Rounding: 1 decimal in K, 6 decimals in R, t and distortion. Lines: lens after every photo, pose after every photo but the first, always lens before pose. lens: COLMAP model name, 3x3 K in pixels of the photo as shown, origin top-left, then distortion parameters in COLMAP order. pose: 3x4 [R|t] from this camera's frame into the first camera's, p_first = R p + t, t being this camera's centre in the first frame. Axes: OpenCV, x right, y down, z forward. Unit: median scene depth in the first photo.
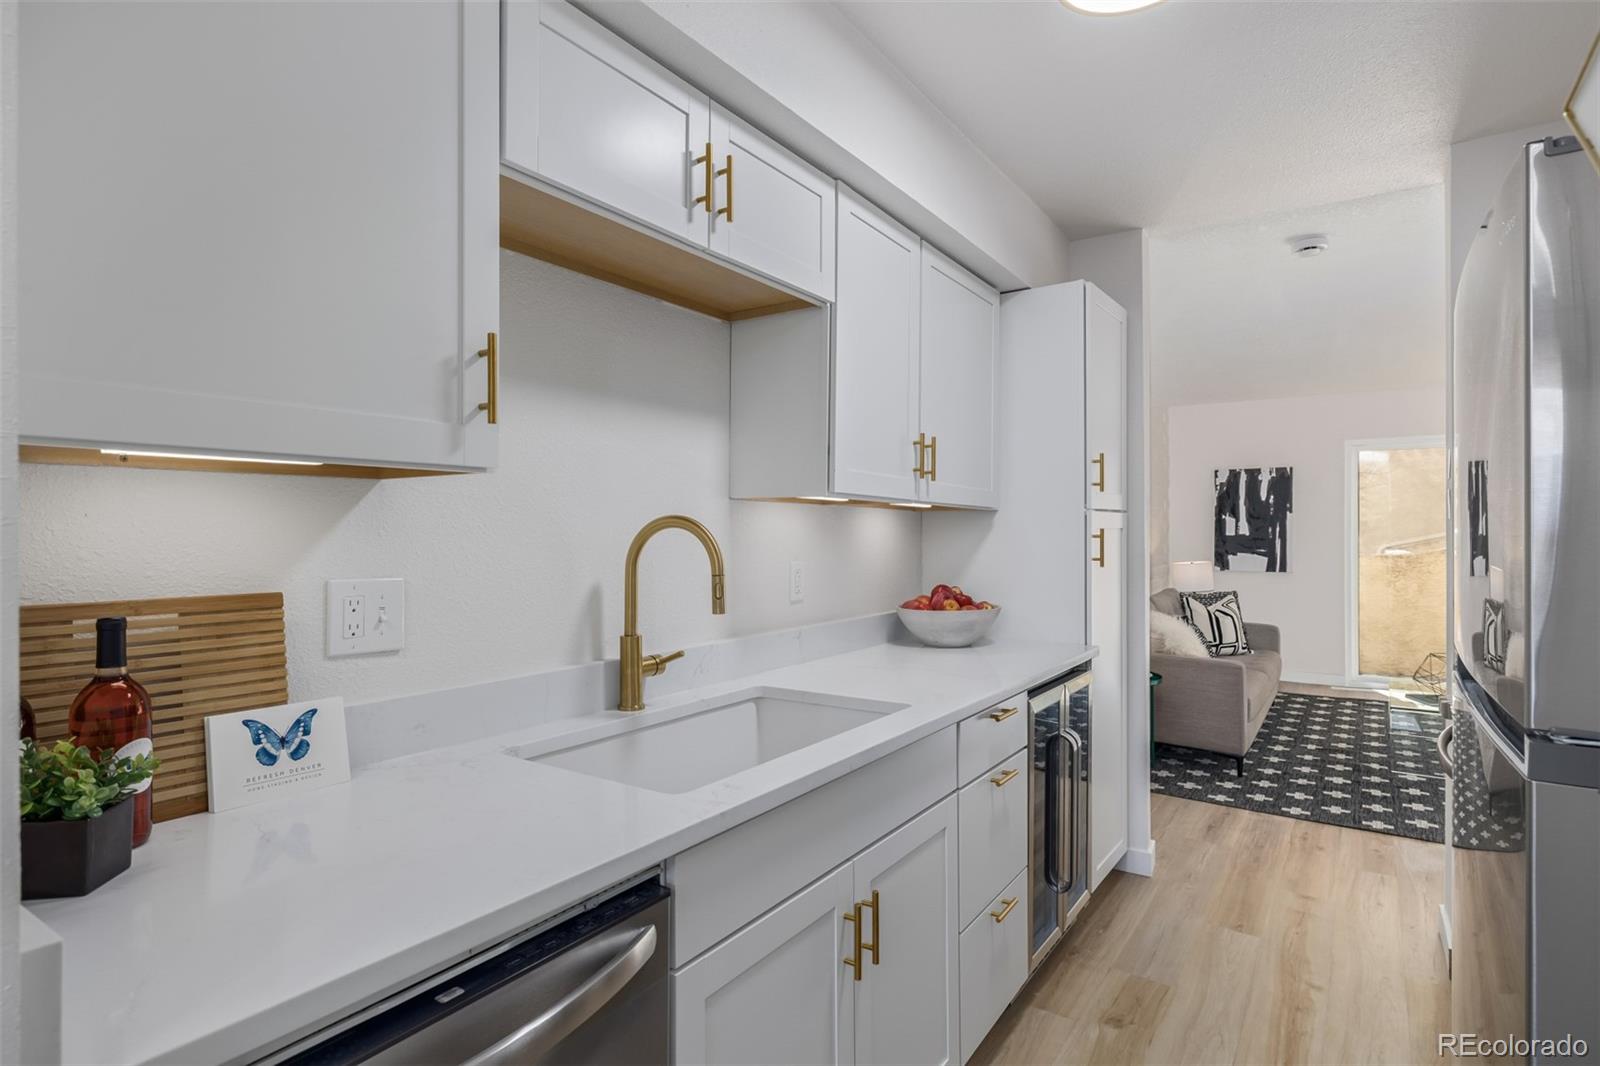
lens RADIAL K [[827.3, 0, 802.1], [0, 827.3, 526.8], [0, 0, 1]] dist [-0.001813, 0.000927]
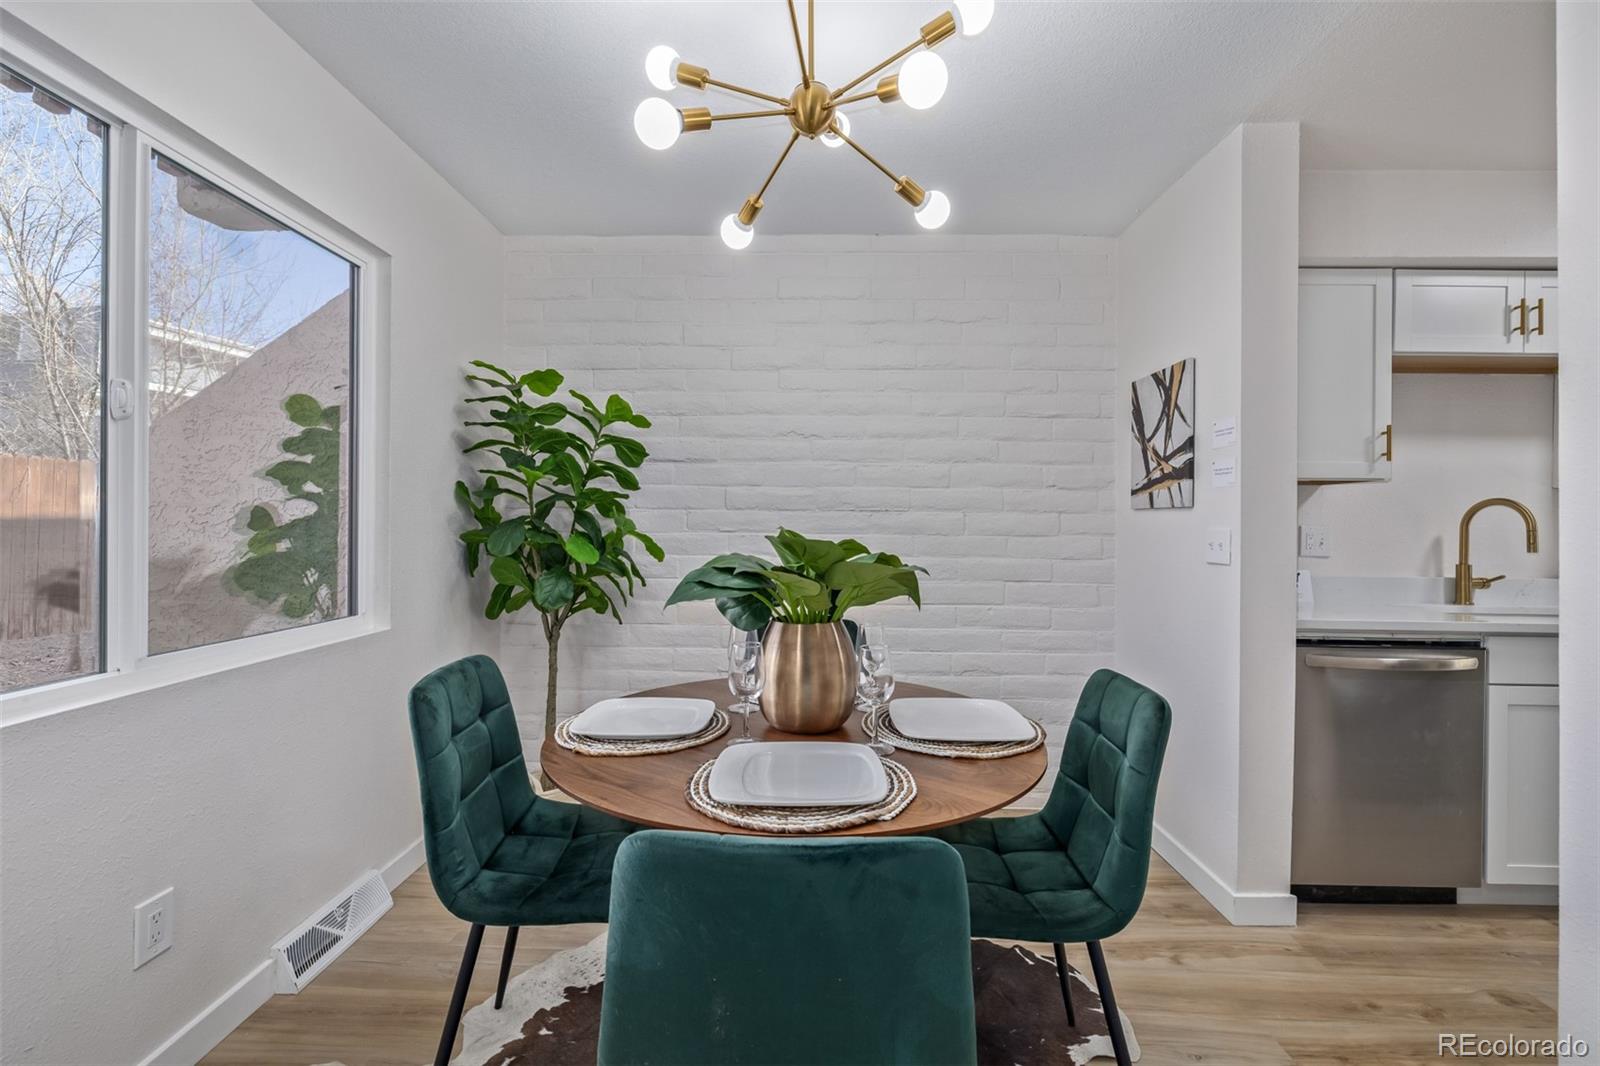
lens RADIAL K [[676.2, 0, 803.8], [0, 676.2, 526.4], [0, 0, 1]] dist [0.001458, -0.000253]
pose [[0.560339, 0.005594, -0.828245, 0.141662], [-0.006294, 0.999977, 0.002496, 0.034382], [0.828240, 0.003815, 0.560361, -0.691506]]
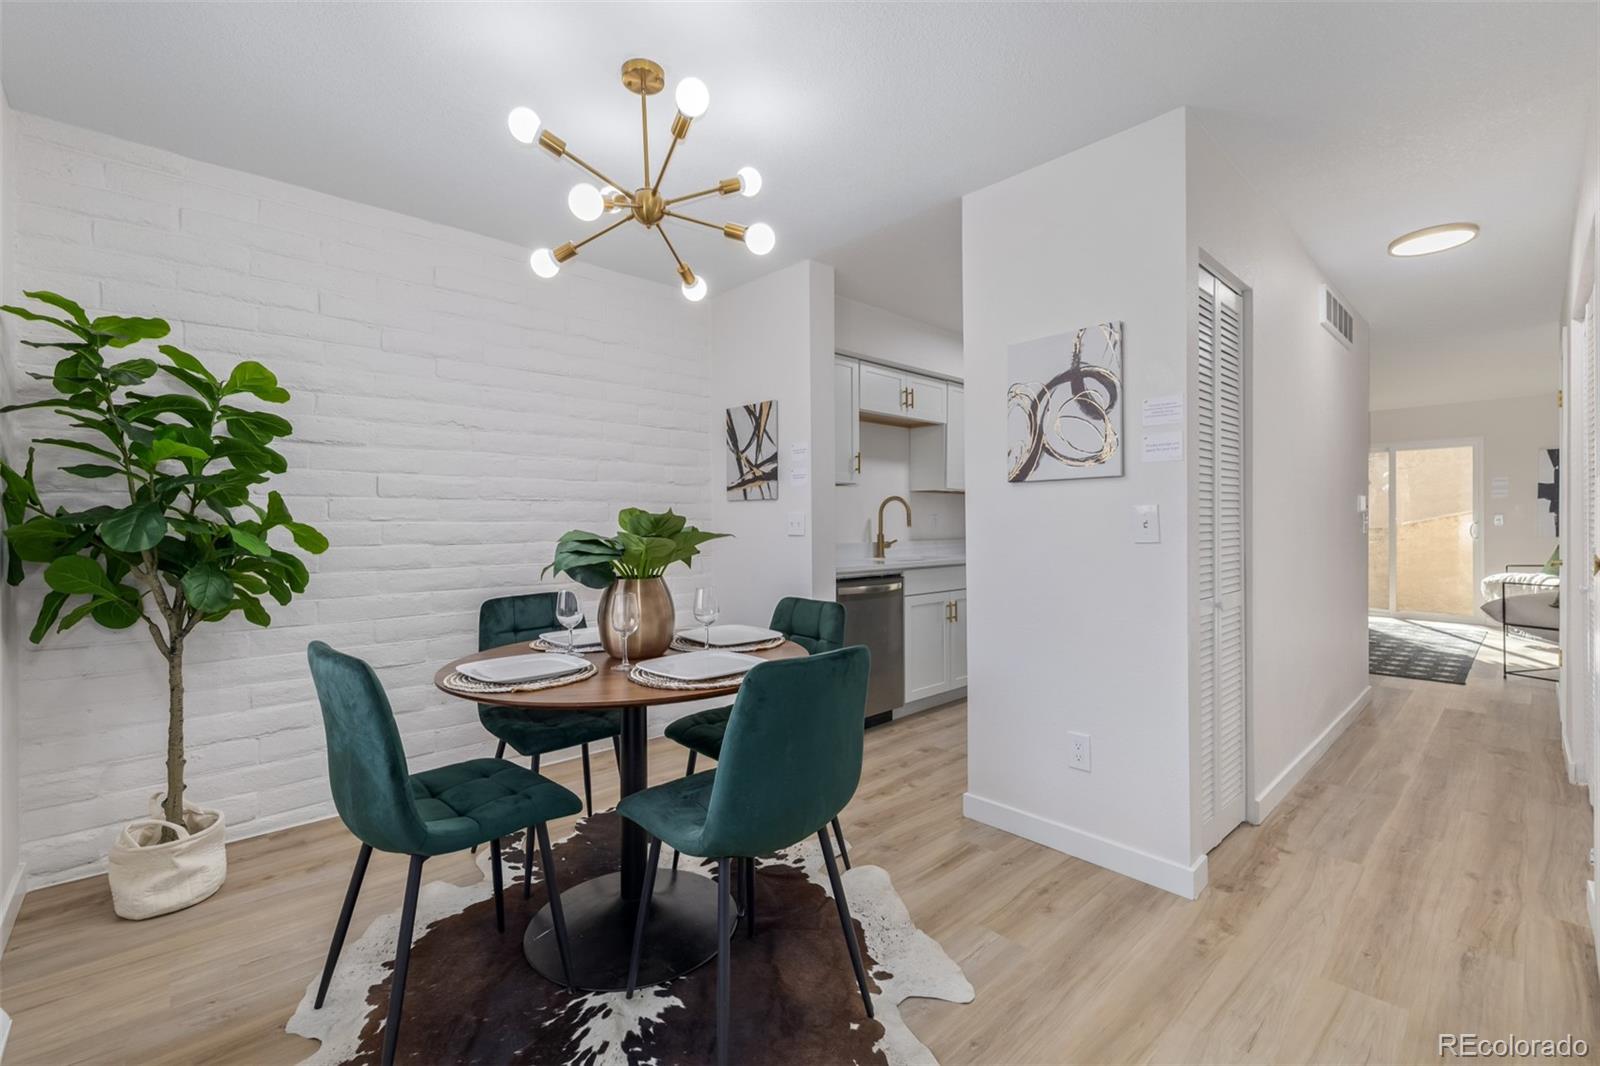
lens RADIAL K [[676.2, 0, 811.2], [0, 676.2, 527.7], [0, 0, 1]] dist [0.001458, -0.000253]
pose [[0.980606, -0.004226, -0.195942, 0.026599], [0.006556, 0.999915, 0.011247, 0.049368], [0.195878, -0.012313, 0.980551, -1.054695]]
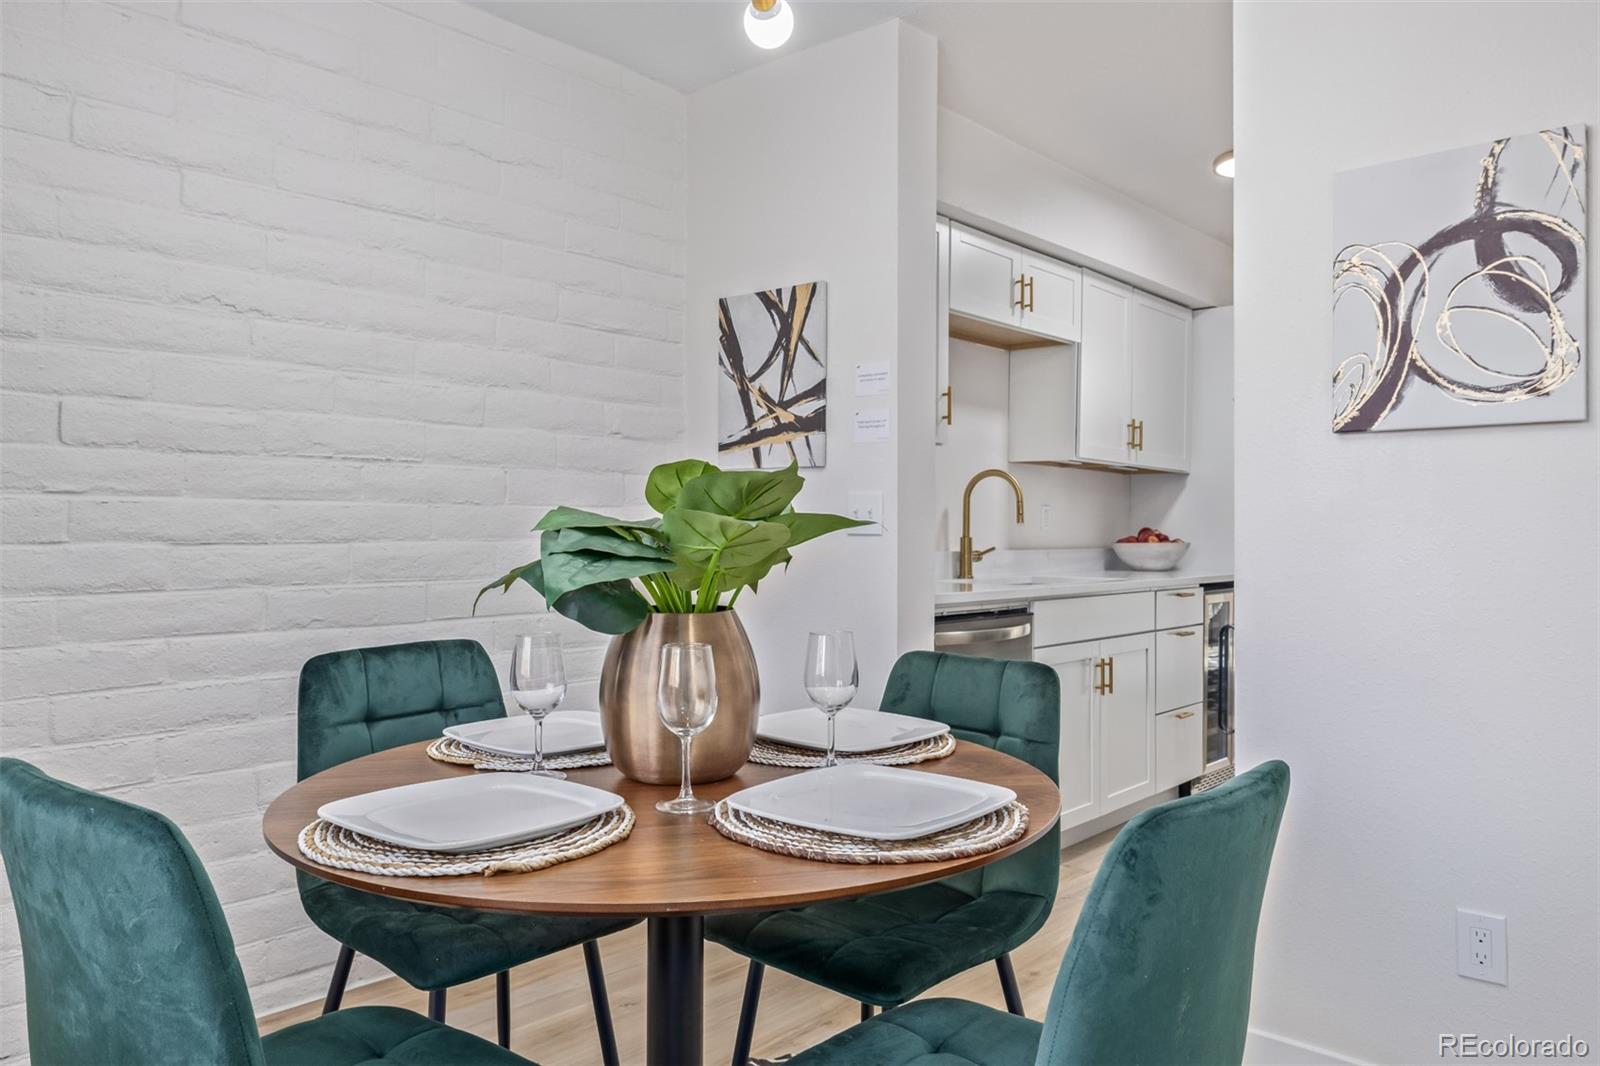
lens RADIAL K [[1120.6, 0, 820.7], [0, 1120.6, 527.3], [0, 0, 1]] dist [-0.006308, 0.011802]
pose [[0.993423, 0.004801, -0.114404, -0.159837], [-0.004154, 0.999974, 0.005893, 0.063758], [0.114430, -0.005379, 0.993417, -0.938576]]
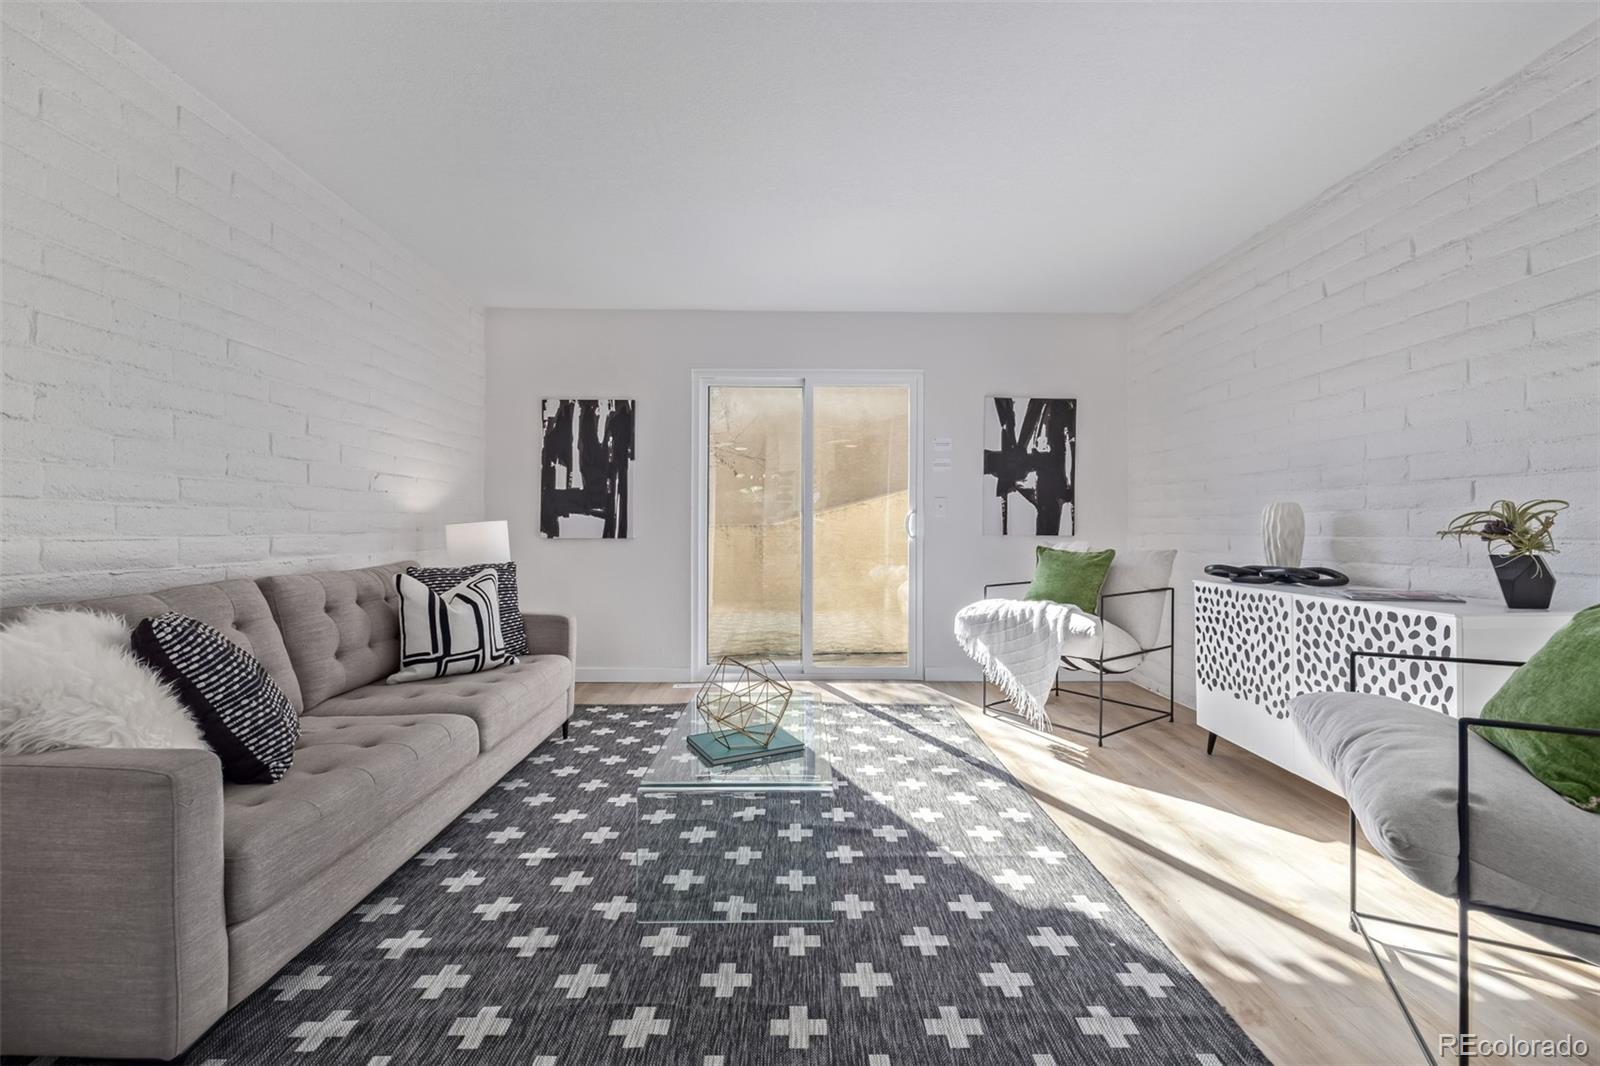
lens RADIAL K [[676.2, 0, 803.0], [0, 676.2, 529.6], [0, 0, 1]] dist [0.001458, -0.000253]
pose [[0.814879, 0.005844, 0.579602, 0.871033], [-0.010325, 0.999937, 0.004435, 0.103465], [-0.579540, -0.009598, 0.814887, 0.973251]]
